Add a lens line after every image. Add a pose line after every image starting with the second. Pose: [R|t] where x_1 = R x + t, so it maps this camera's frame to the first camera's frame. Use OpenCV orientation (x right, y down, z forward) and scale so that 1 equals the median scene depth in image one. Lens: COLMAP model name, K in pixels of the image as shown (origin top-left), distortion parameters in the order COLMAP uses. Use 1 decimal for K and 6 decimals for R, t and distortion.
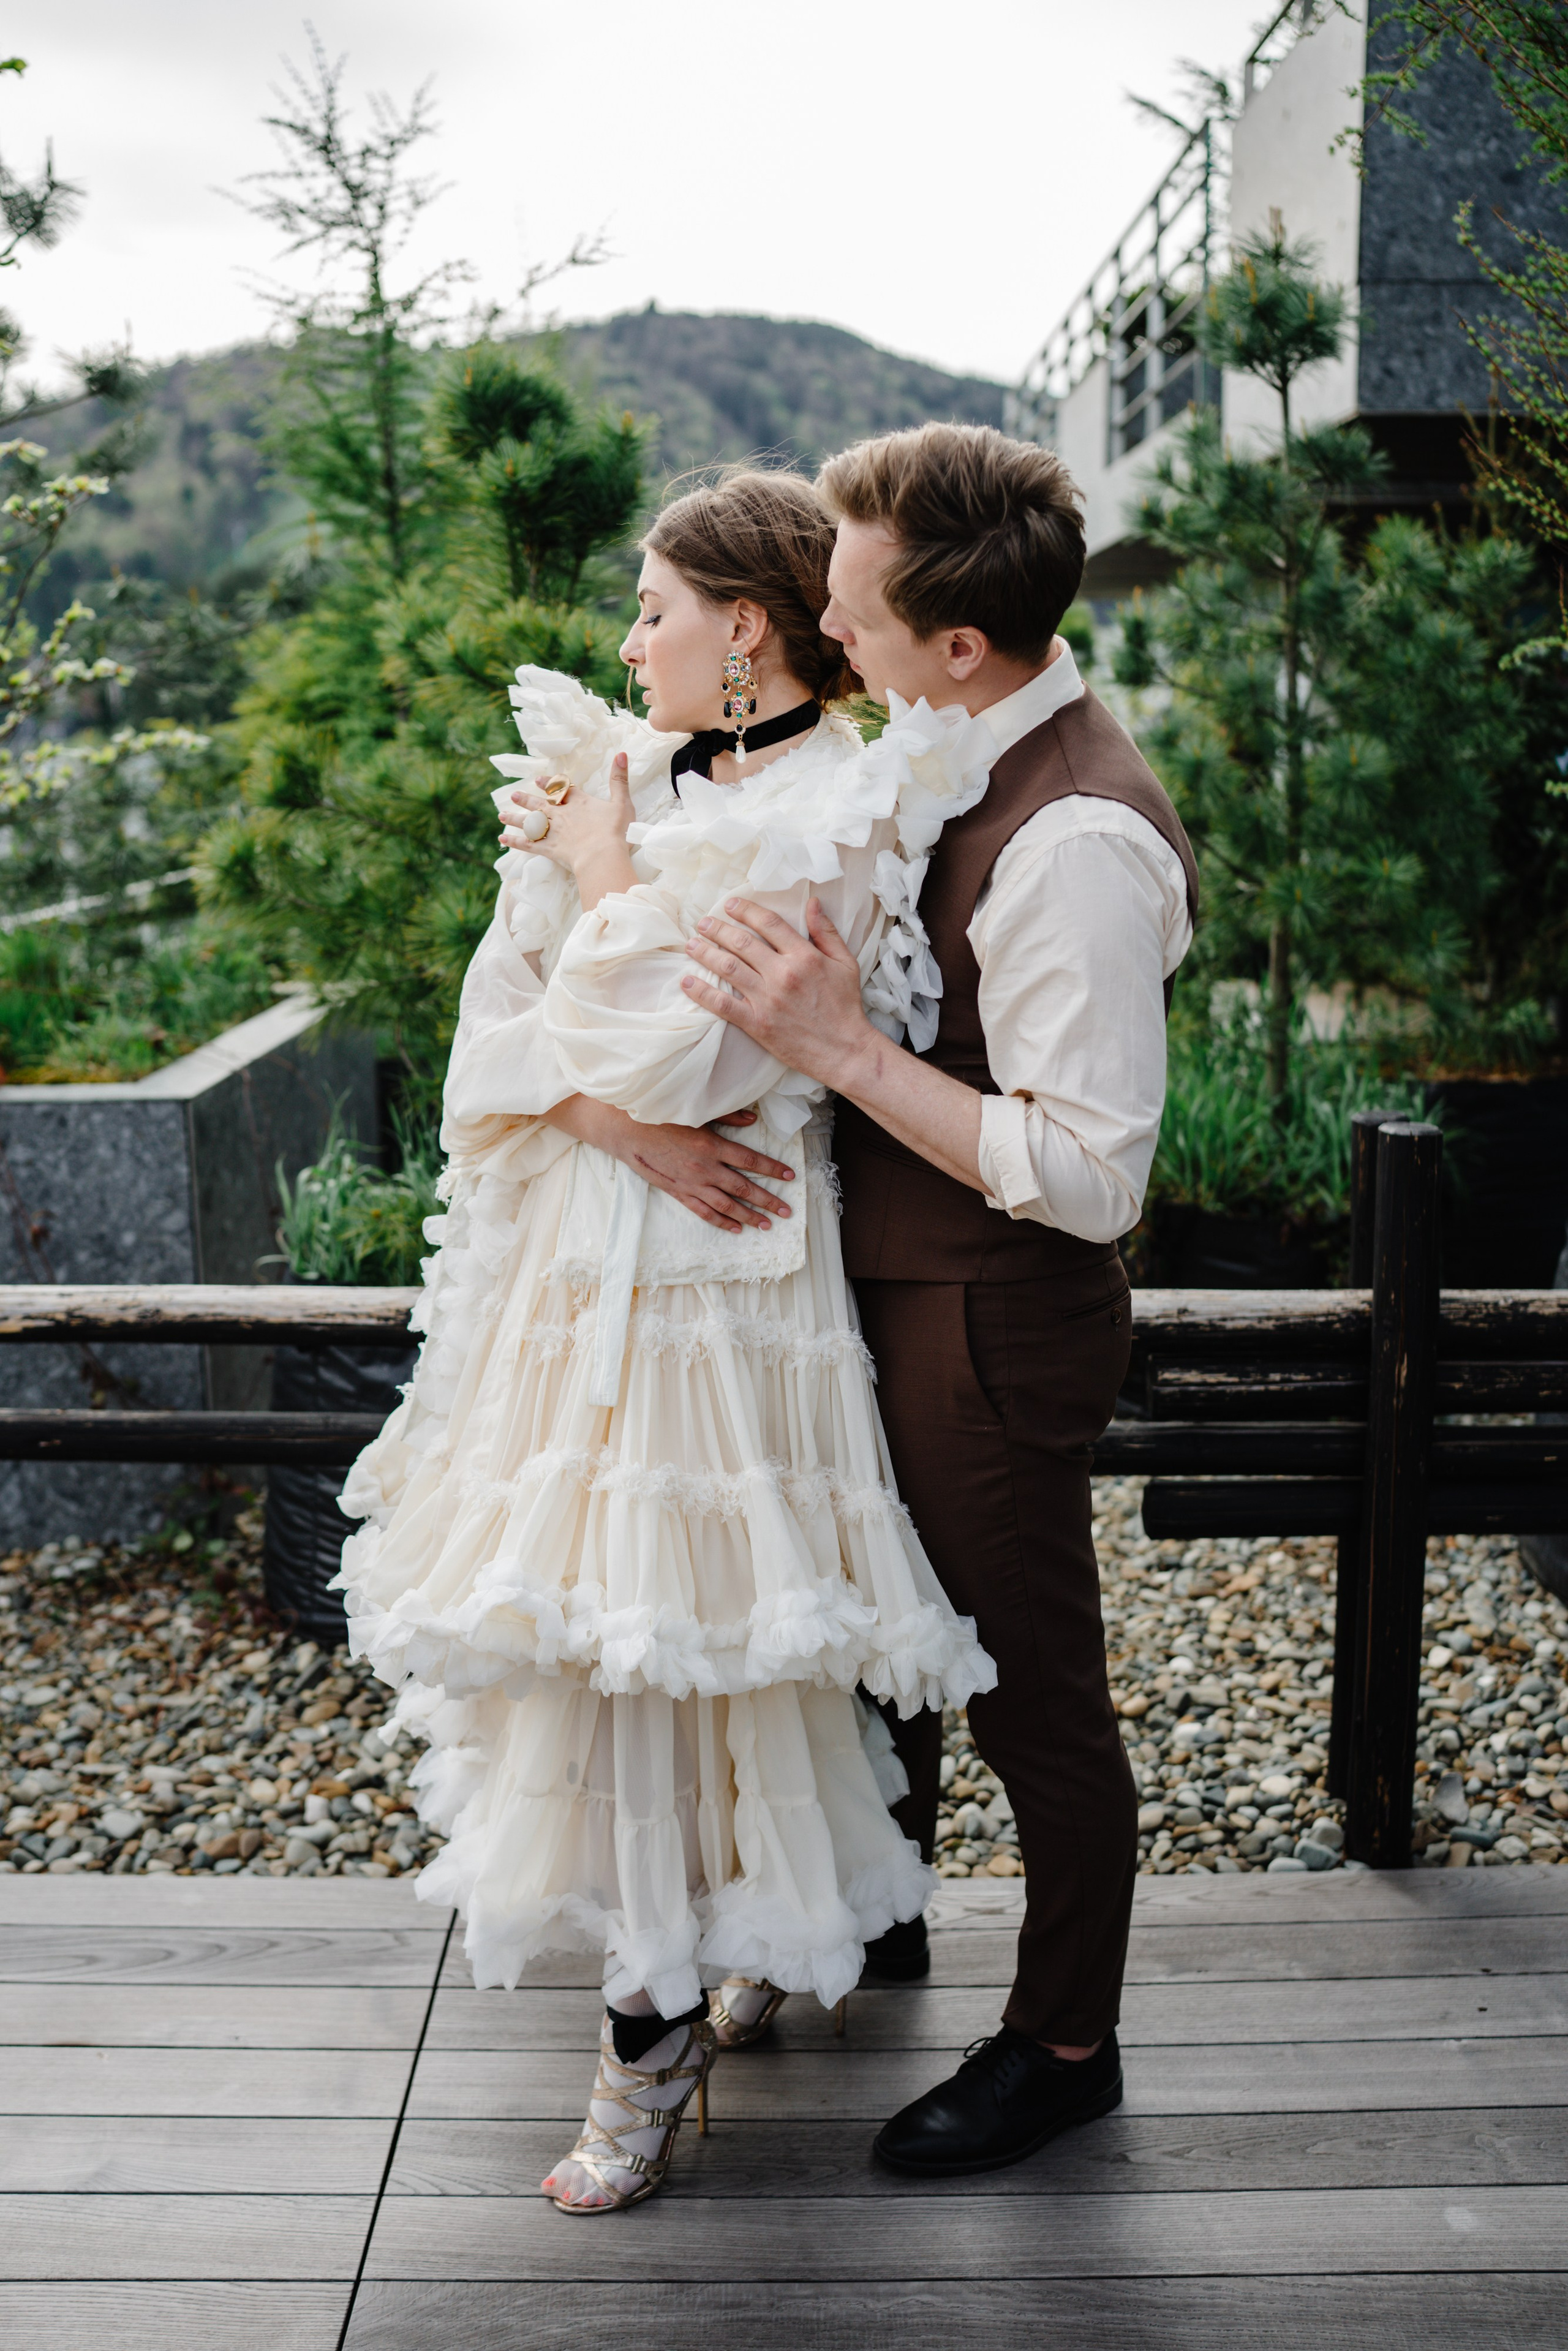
lens RADIAL K [[2233.6, 0, 771.9], [0, 2233.6, 1166.5], [0, 0, 1]] dist [-0.187436, 0.230007]
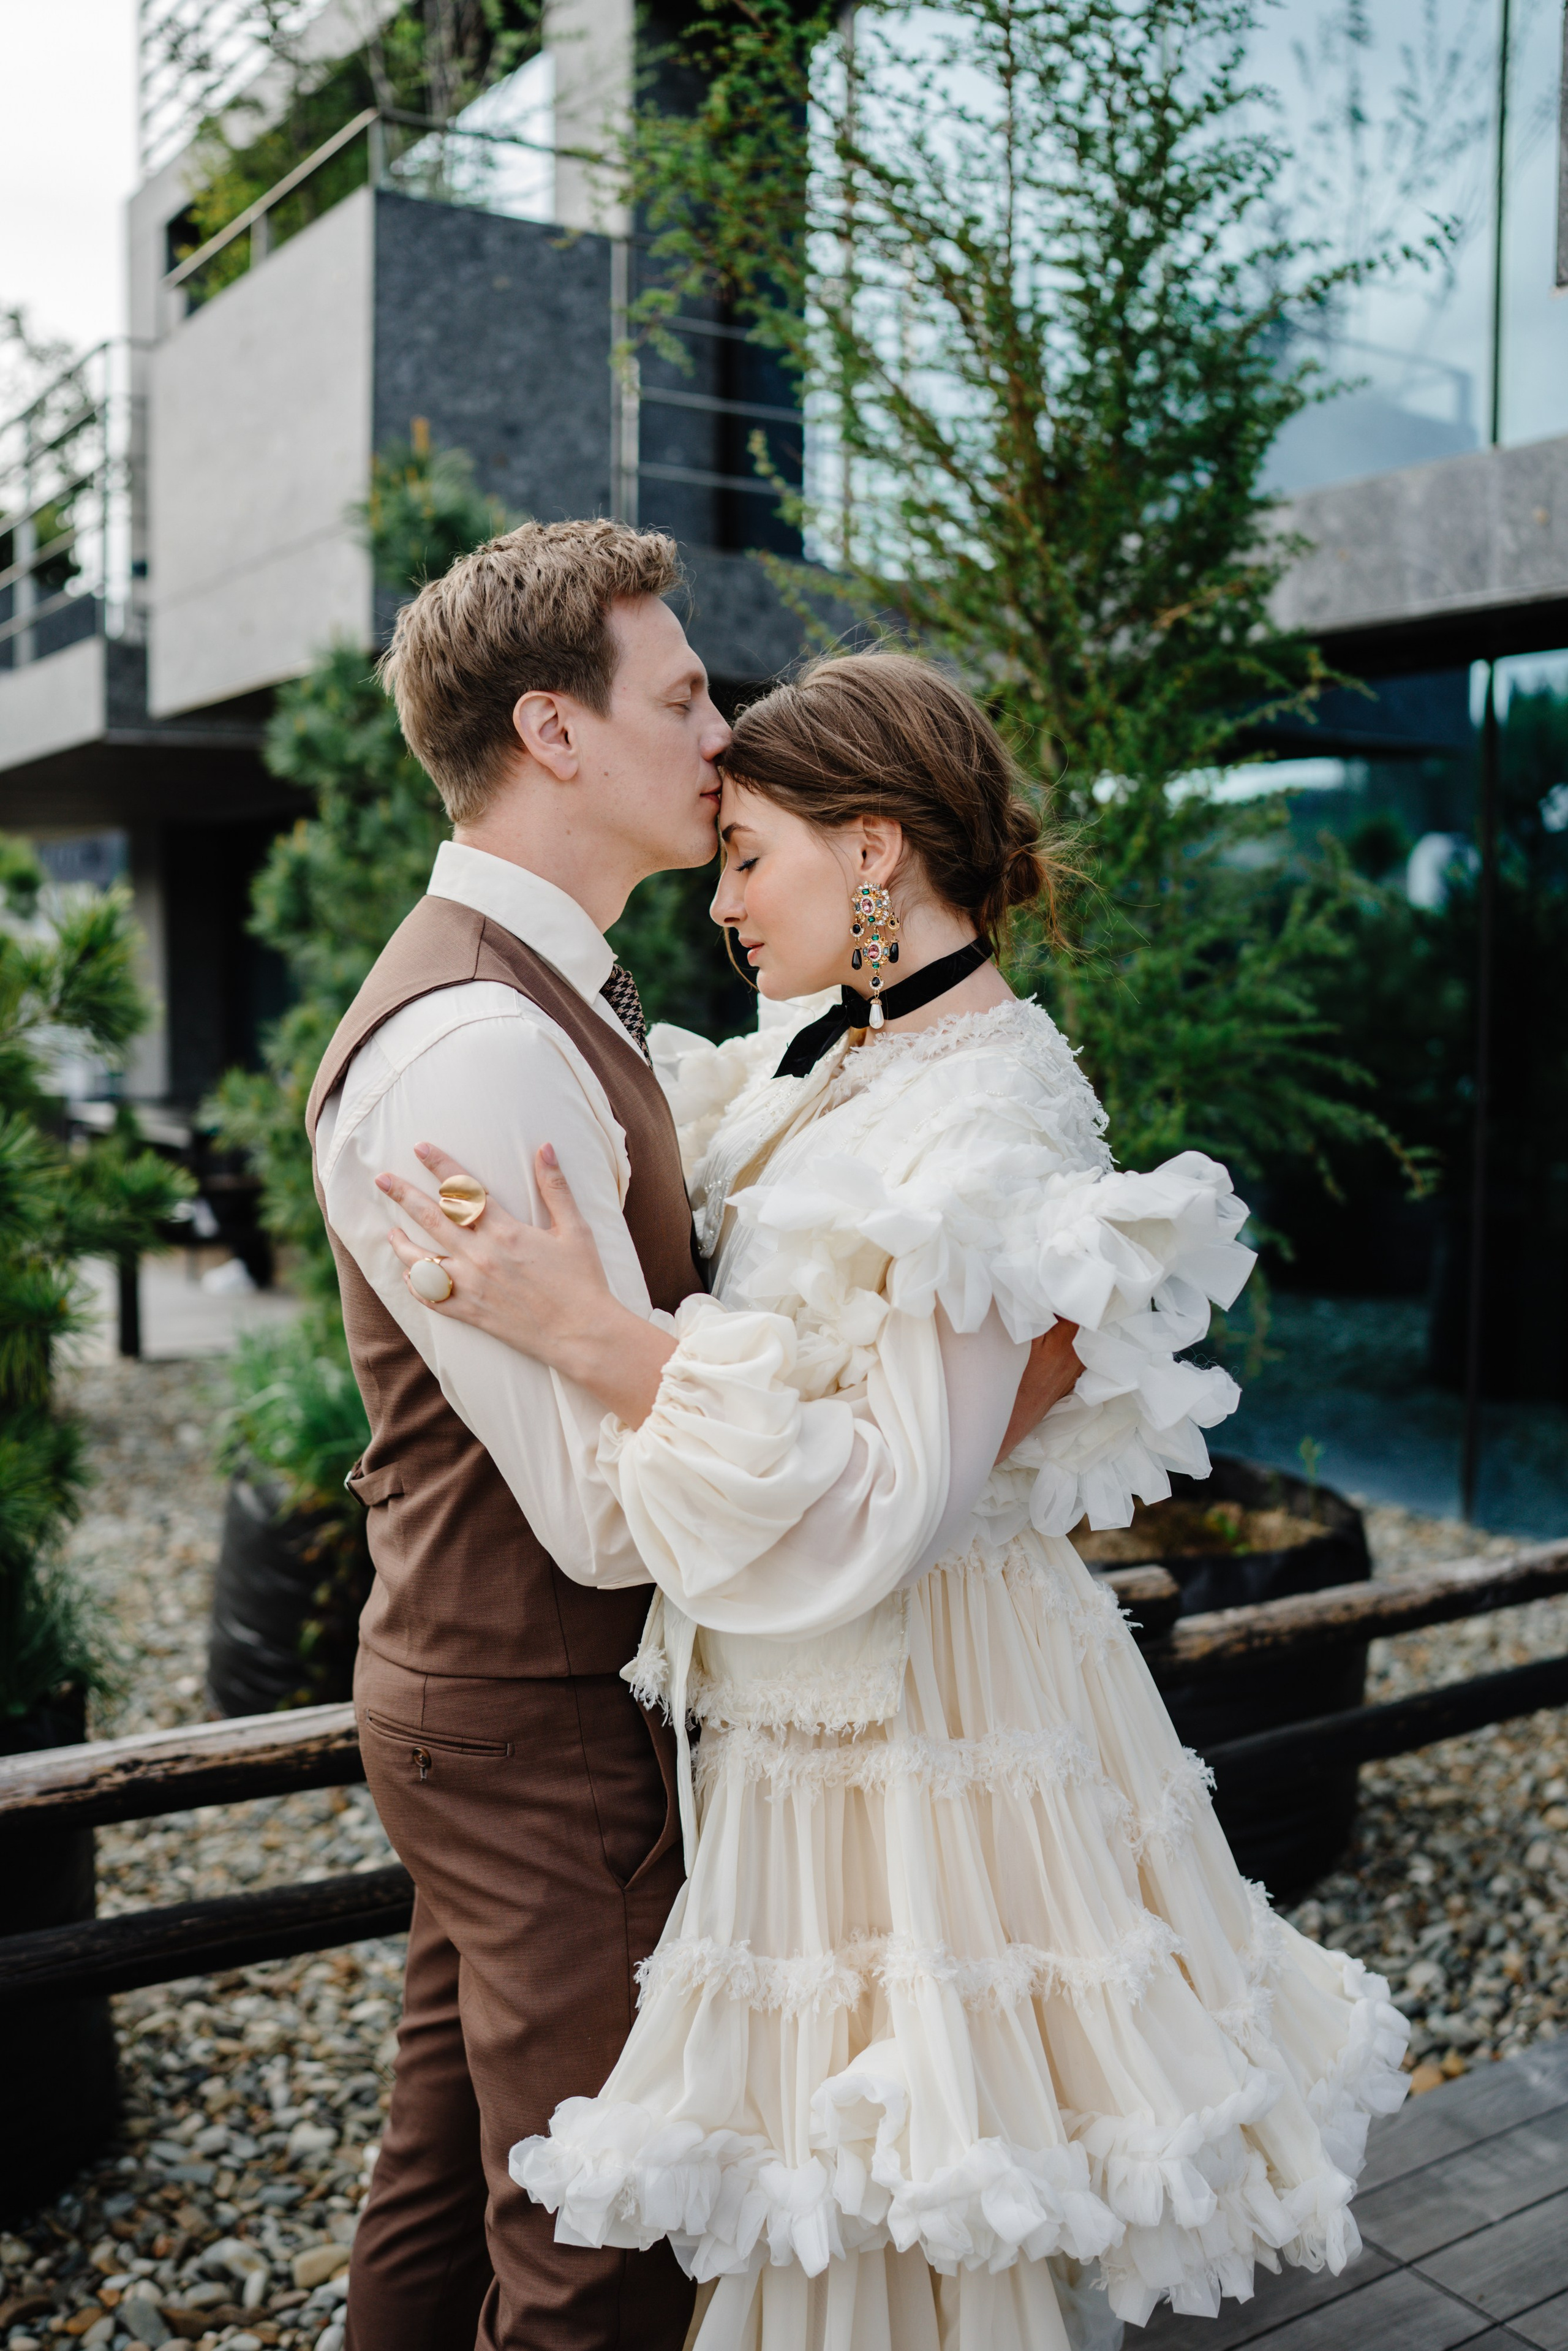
lens RADIAL K [[2239.6, 0, 763.4], [0, 2239.6, 1176.2], [0, 0, 1]] dist [-0.185476, 0.236395]
pose [[0.836851, -0.035990, 0.546247, -0.231362], [0.095194, 0.992201, -0.080465, -0.042300], [-0.539091, 0.119337, 0.833751, 0.232604]]
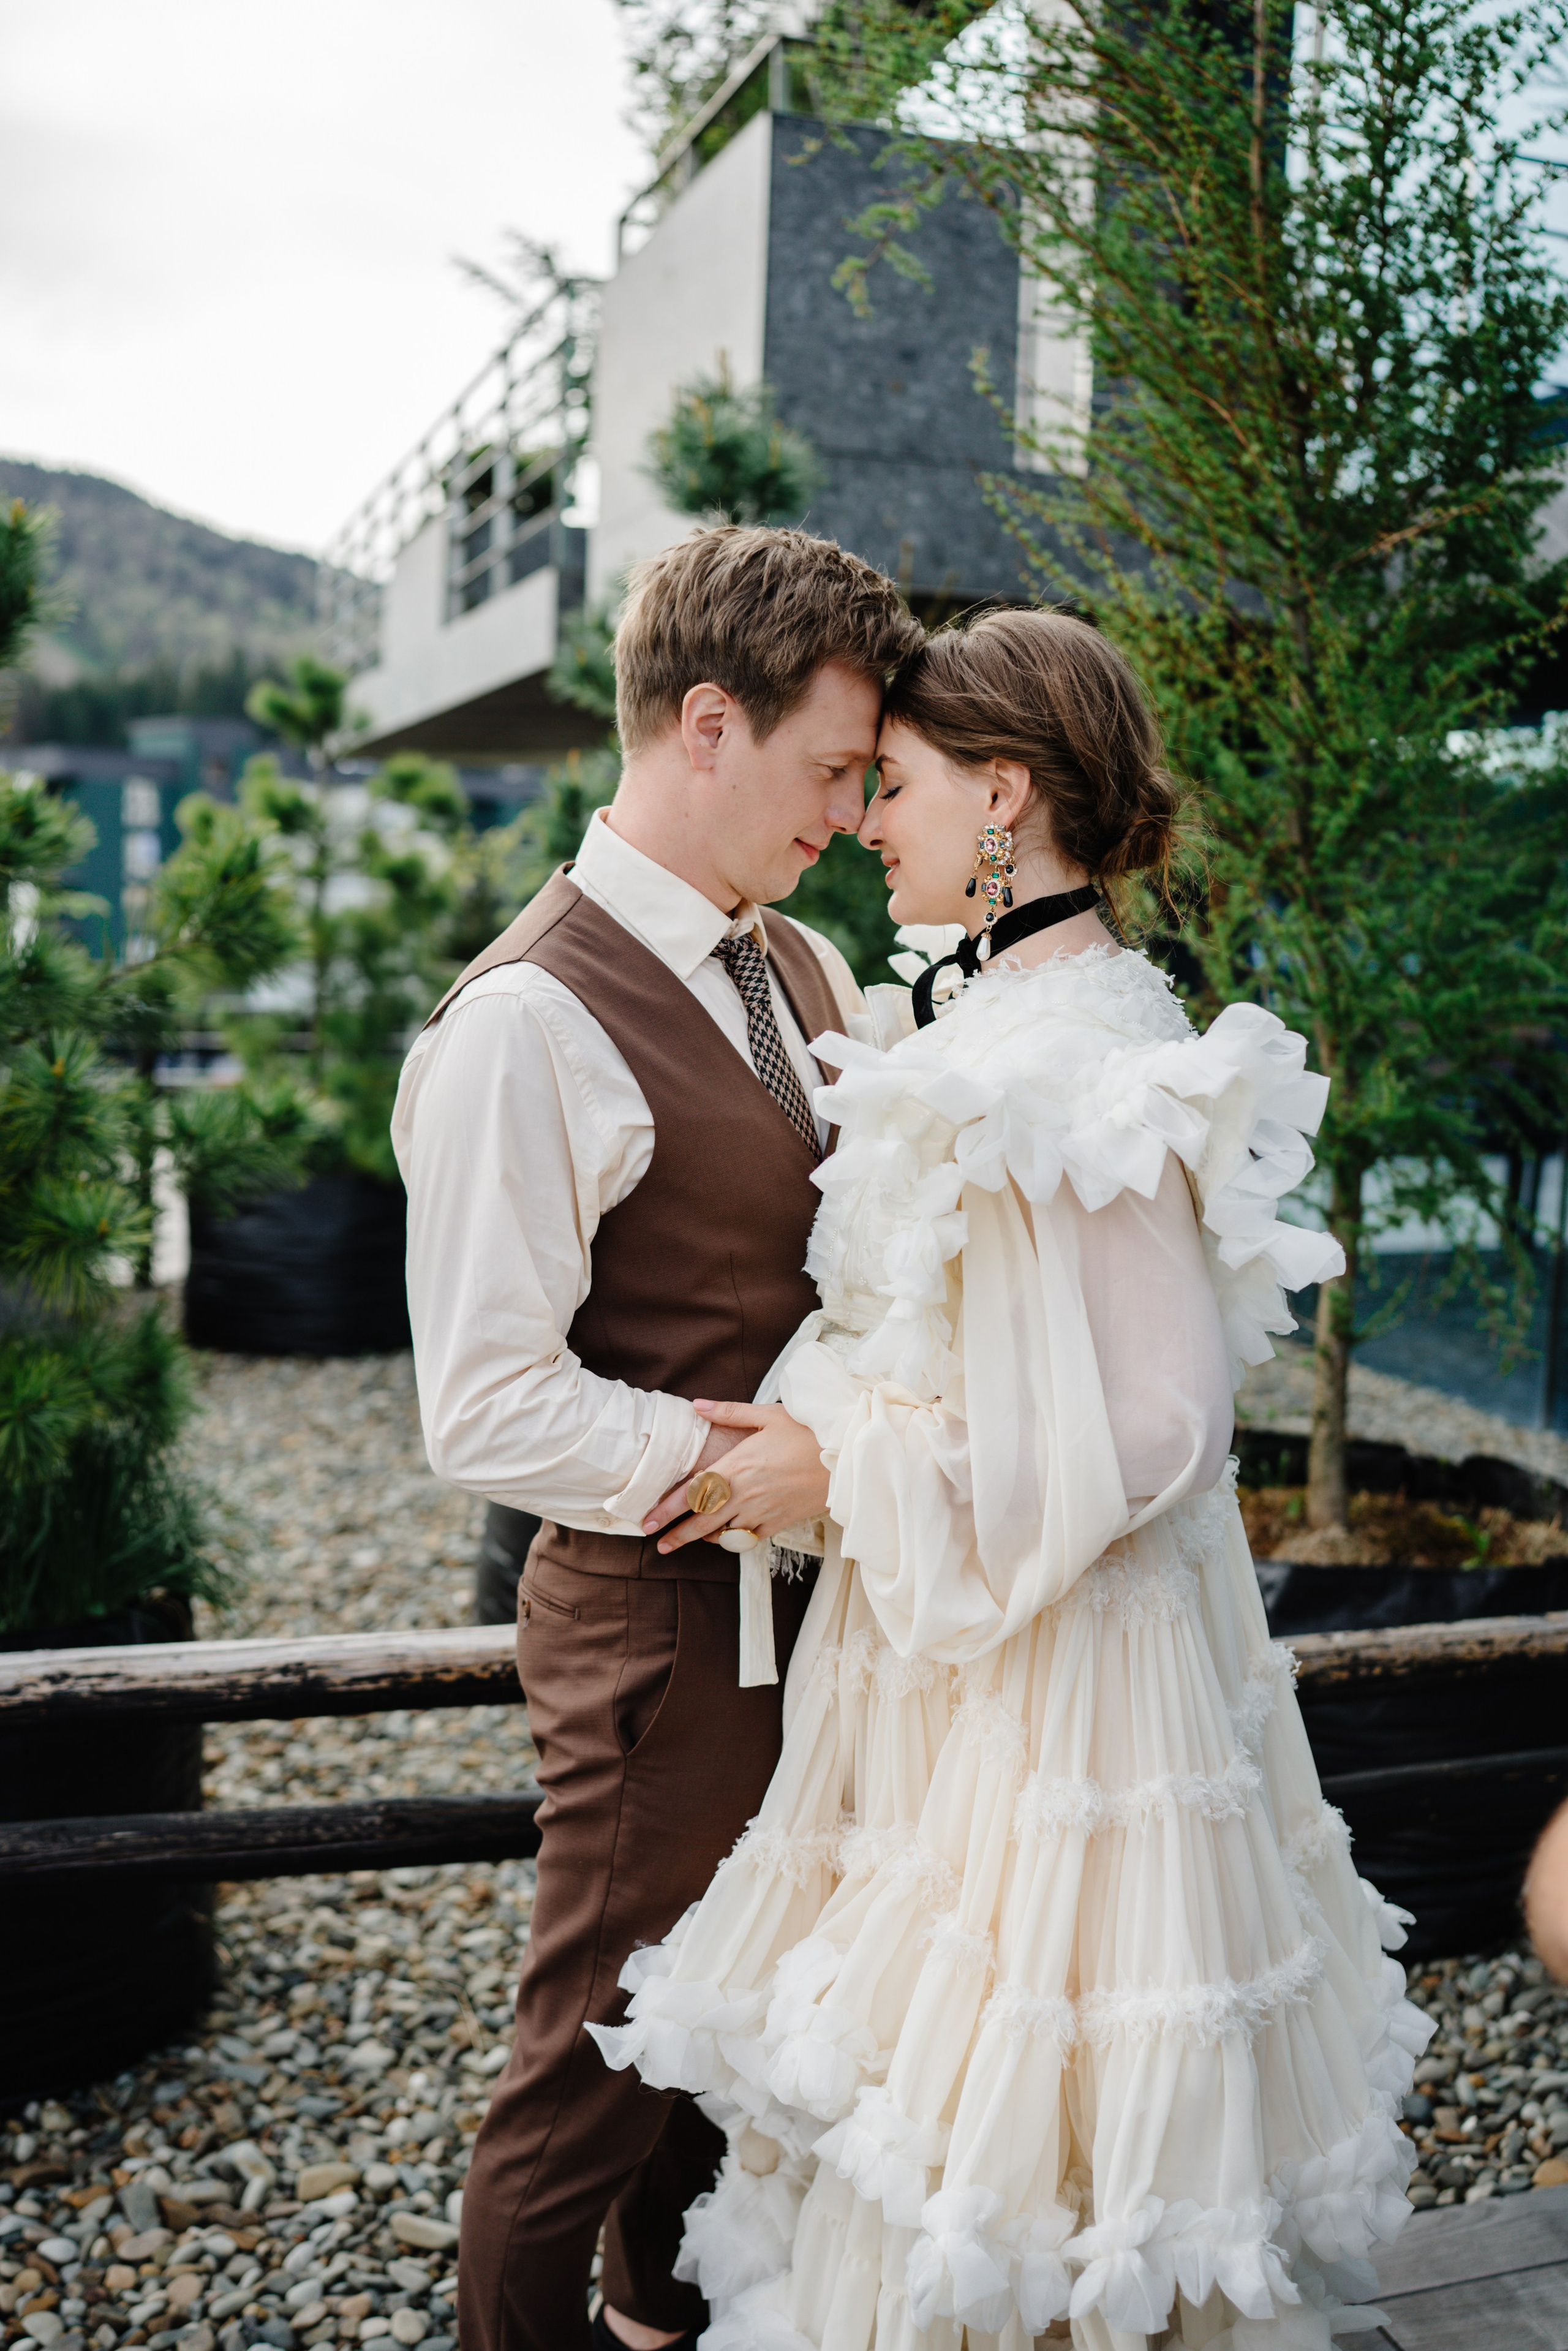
lens RADIAL K [[2237.5, 0, 791.8], [0, 2237.5, 1173.9], [0, 0, 1]] dist [-0.183094, 0.231946]
pose [[0.945591, -0.002669, 0.325346, -0.057874], [0.025636, 0.997469, -0.066327, -0.042495], [-0.324346, 0.071059, 0.943266, 0.186276]]
